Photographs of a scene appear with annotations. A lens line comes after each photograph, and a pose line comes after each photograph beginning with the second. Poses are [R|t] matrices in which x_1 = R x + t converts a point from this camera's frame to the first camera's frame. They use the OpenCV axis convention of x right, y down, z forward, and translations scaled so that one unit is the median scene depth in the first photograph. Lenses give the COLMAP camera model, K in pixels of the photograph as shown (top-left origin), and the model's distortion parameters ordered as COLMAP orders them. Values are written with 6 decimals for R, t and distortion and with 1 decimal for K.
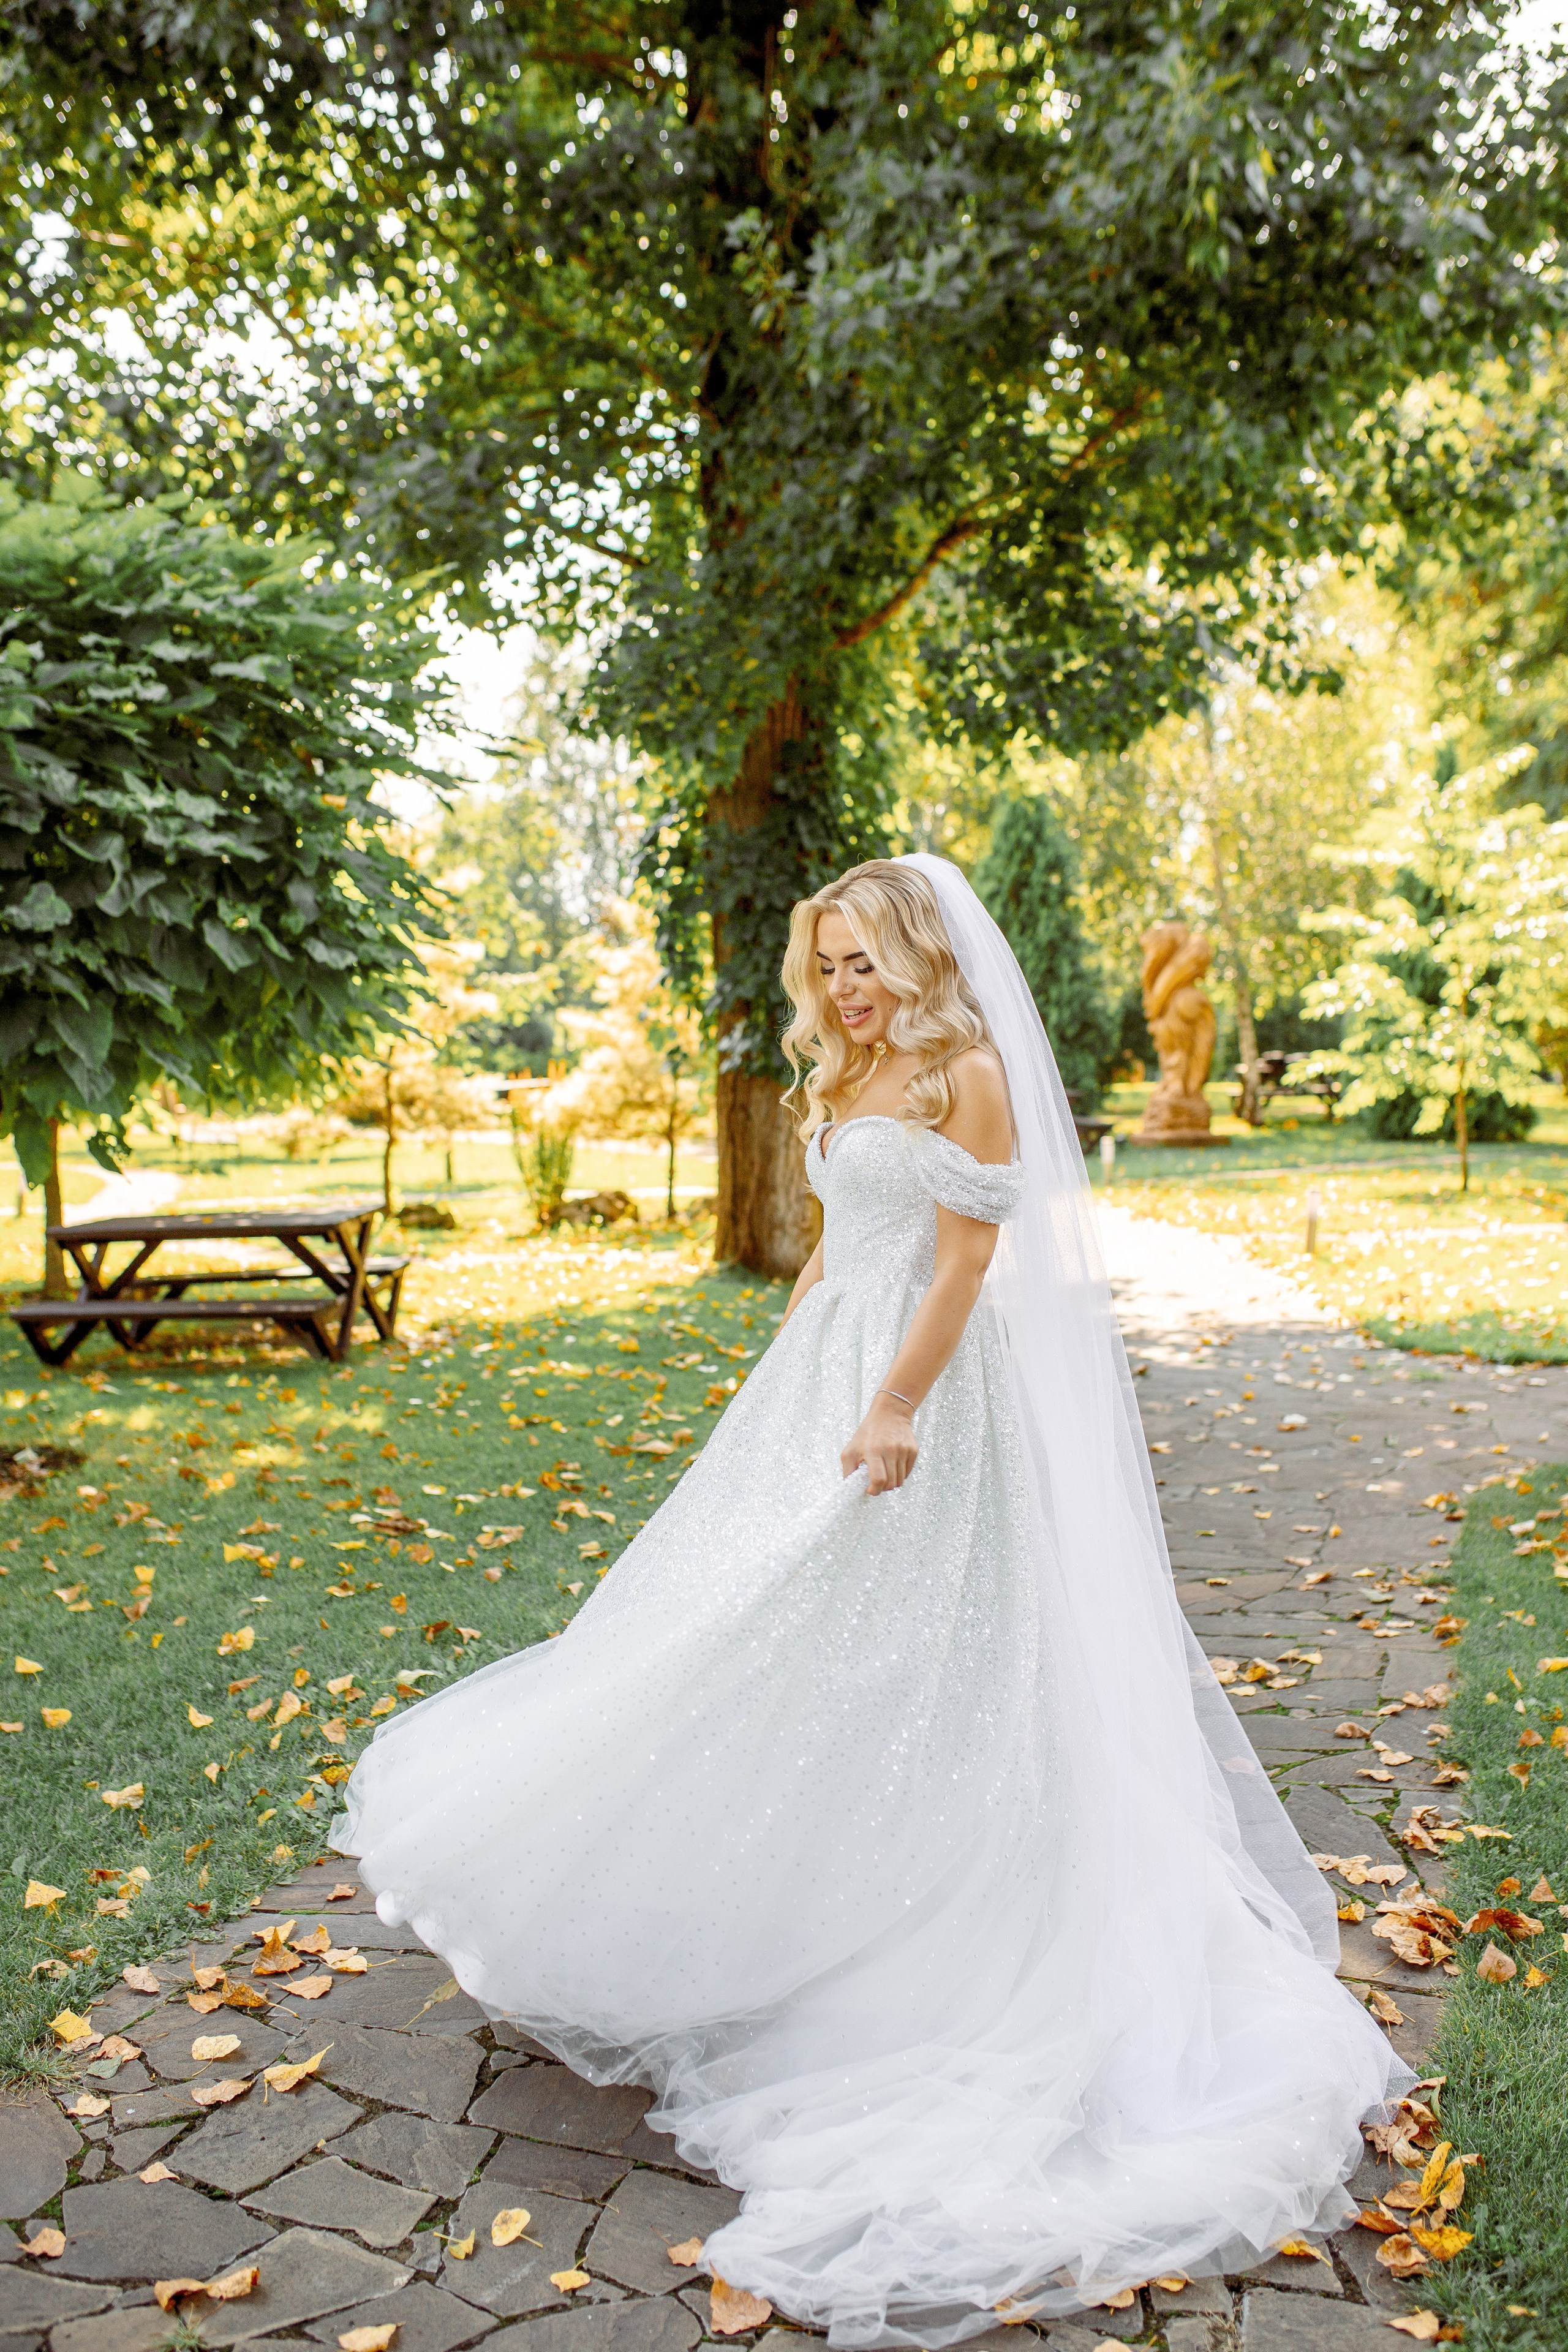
lens RADIAL K [[2128.2, 0, 865.3], [0, 2128.2, 1146.6], [0, 0, 1]] dist [-0.005727, -0.000419]
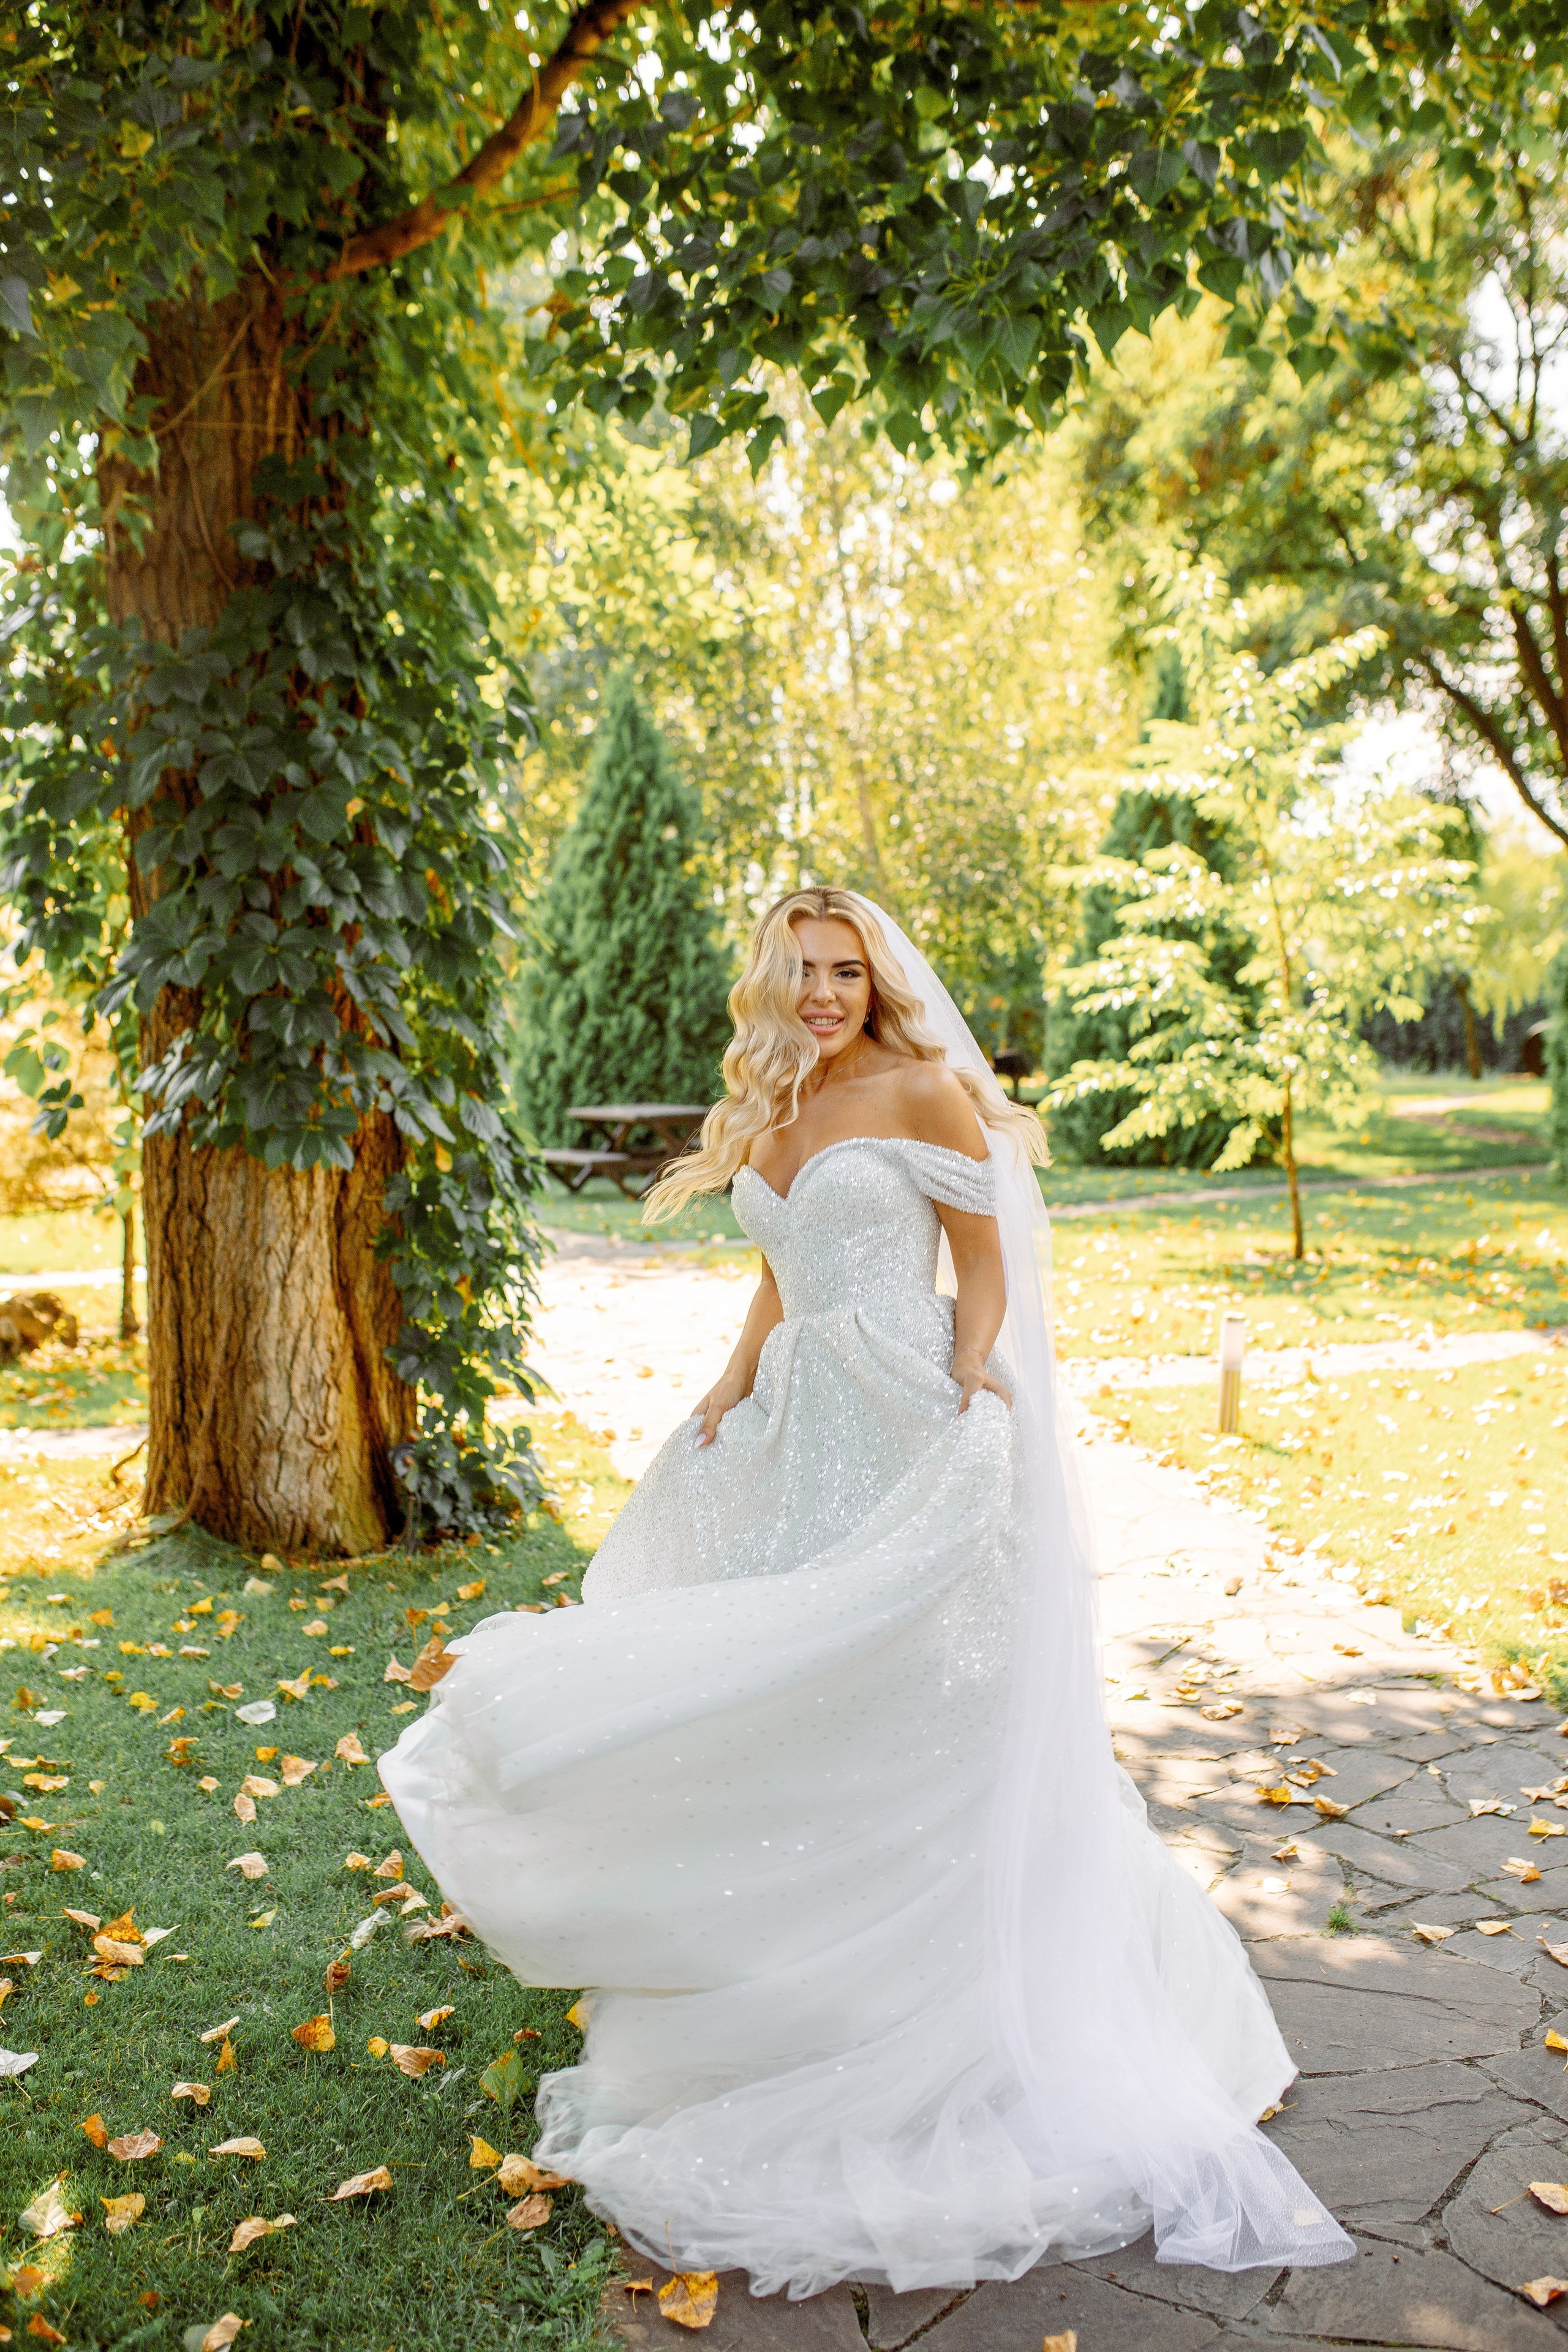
lens RADIAL K [[2314.2, 0, 807.1], [0, 2314.2, 1180.3], [0, 0, 1]] dist [-0.069224, 0.181429]
pose [[0.986746, -0.017343, 0.161343, -0.002703], [0.015049, 0.999768, 0.015427, -0.029515], [-0.161573, -0.012794, 0.986778, 0.425762]]
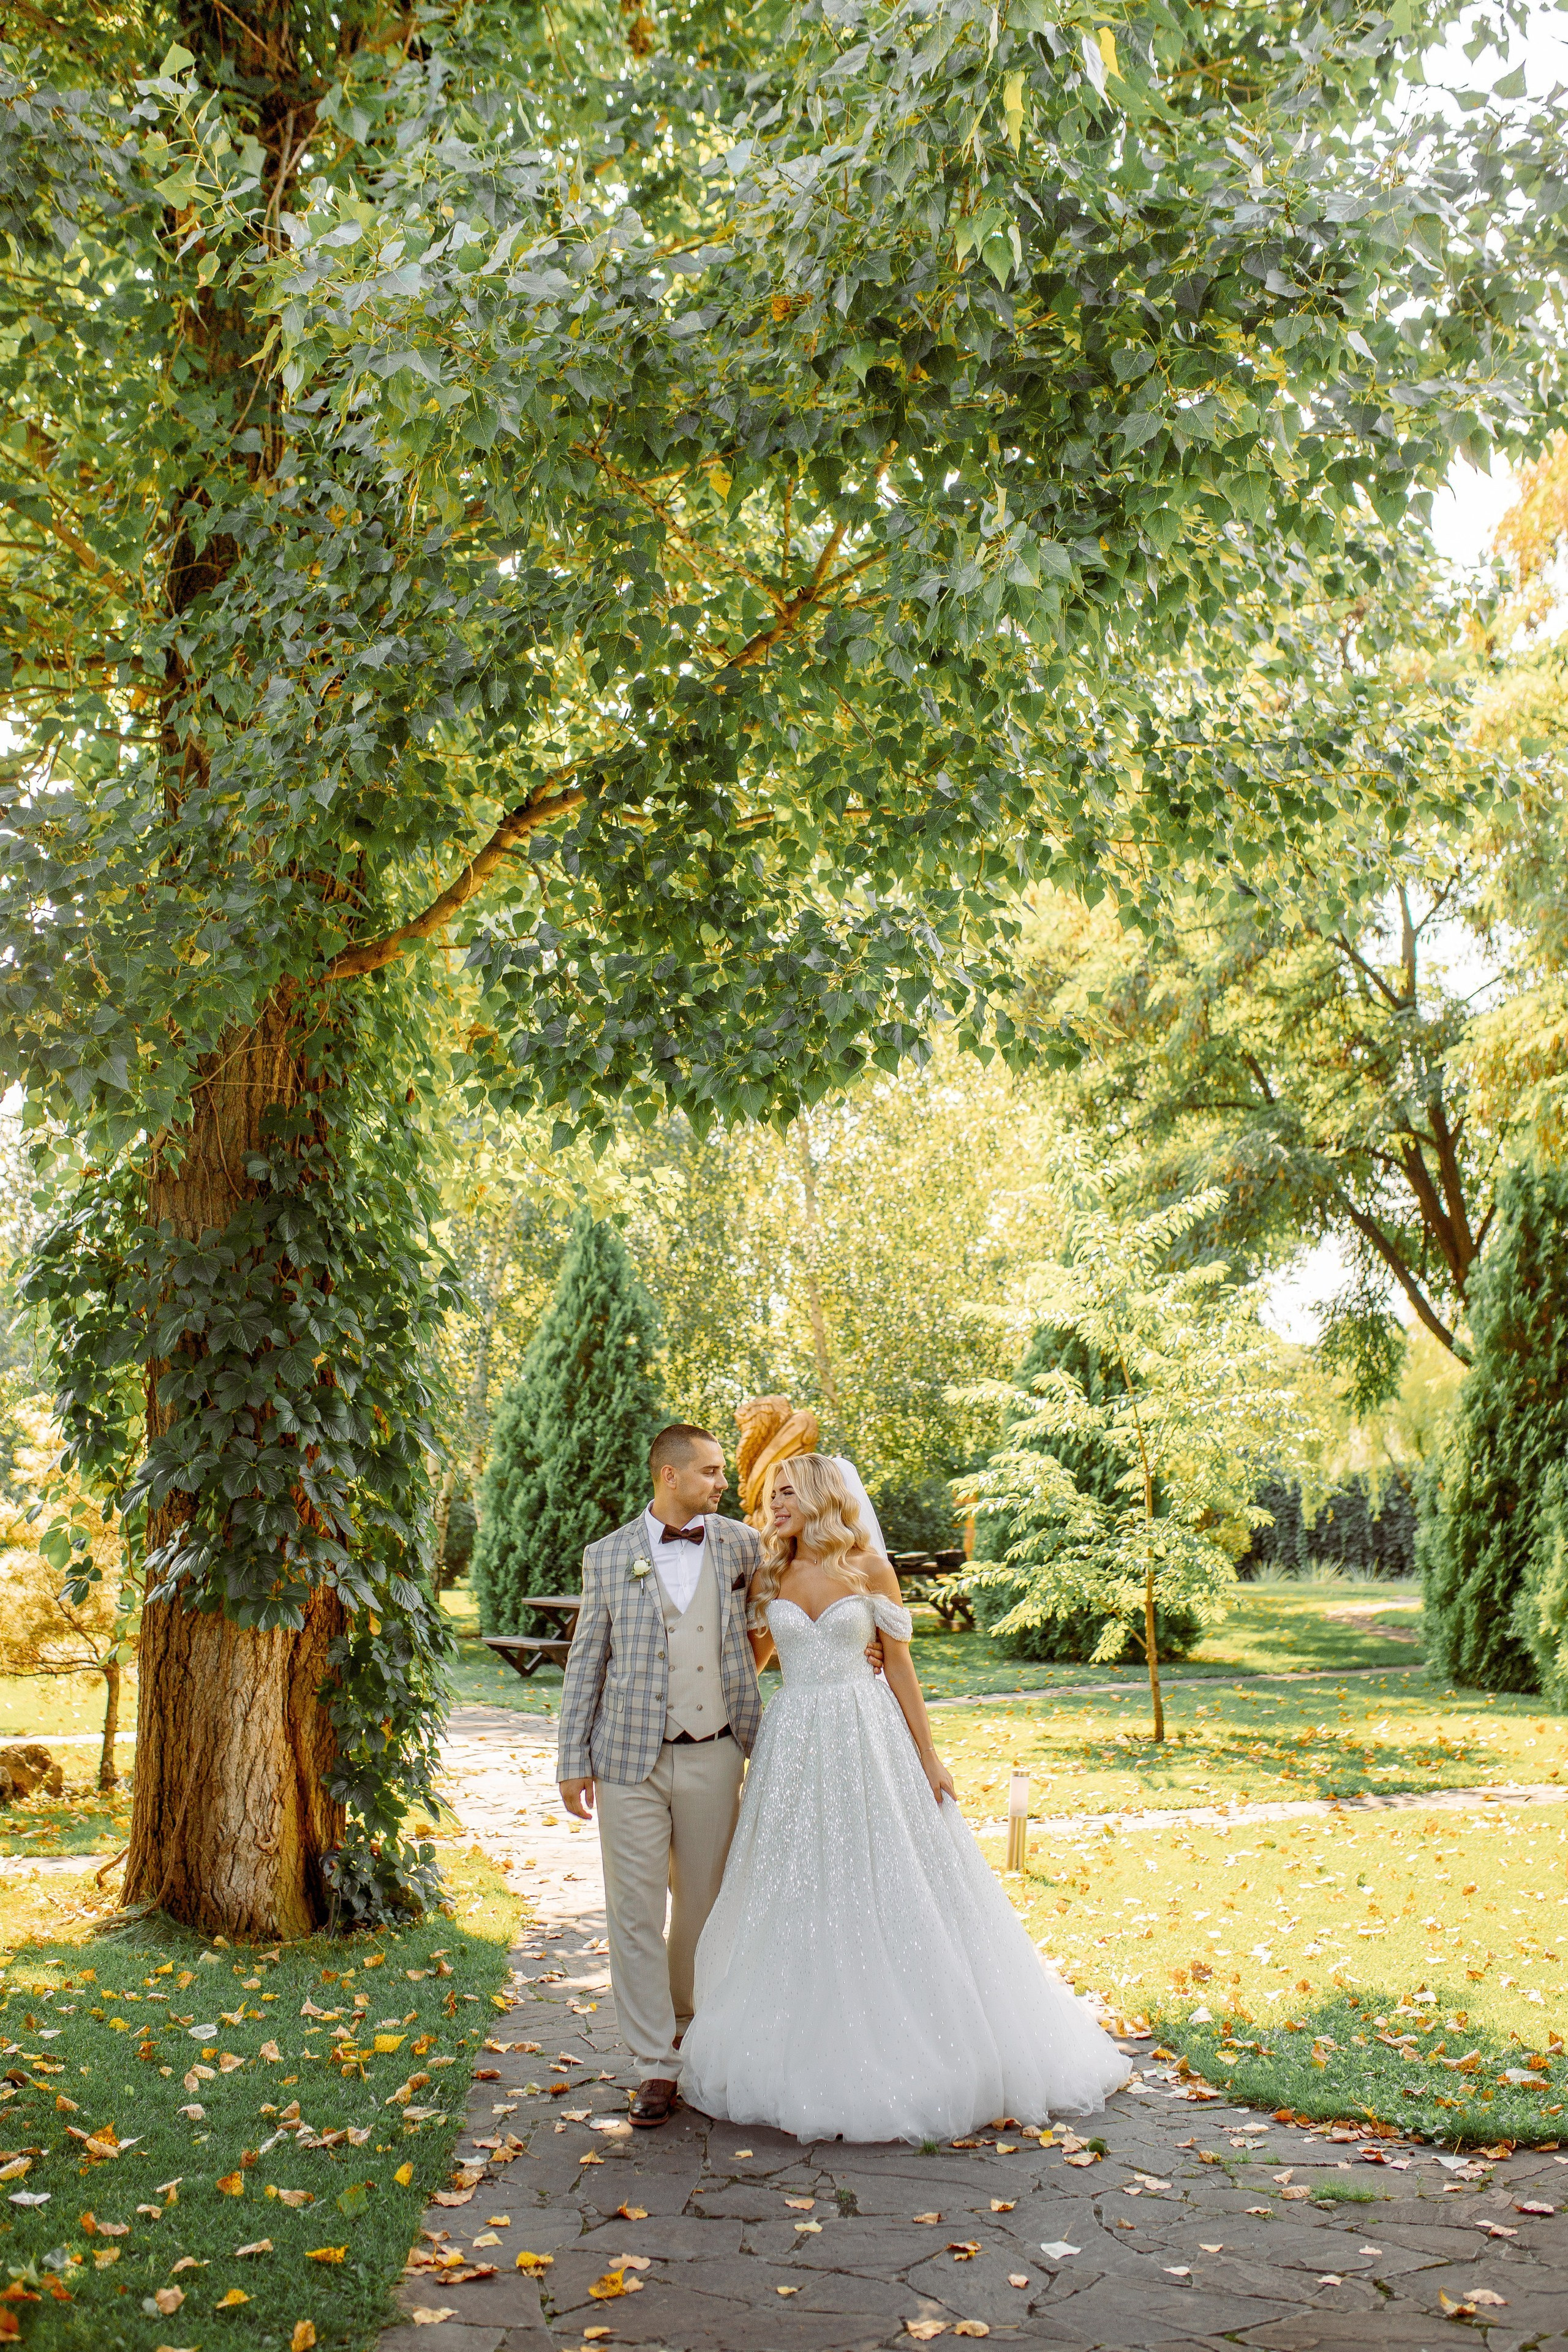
lens RADIAL K [[2314.2, 0, 807.1], [0, 2314.2, 1180.3], [0, 0, 1]] dist [-0.069224, 0.181429]
pose [[0.985575, 0.035091, 0.165561, 0.009199], [-0.001963, 0.980572, -0.196148, -0.023052], [-0.169227, 0.192993, 0.966497, 0.250160]]
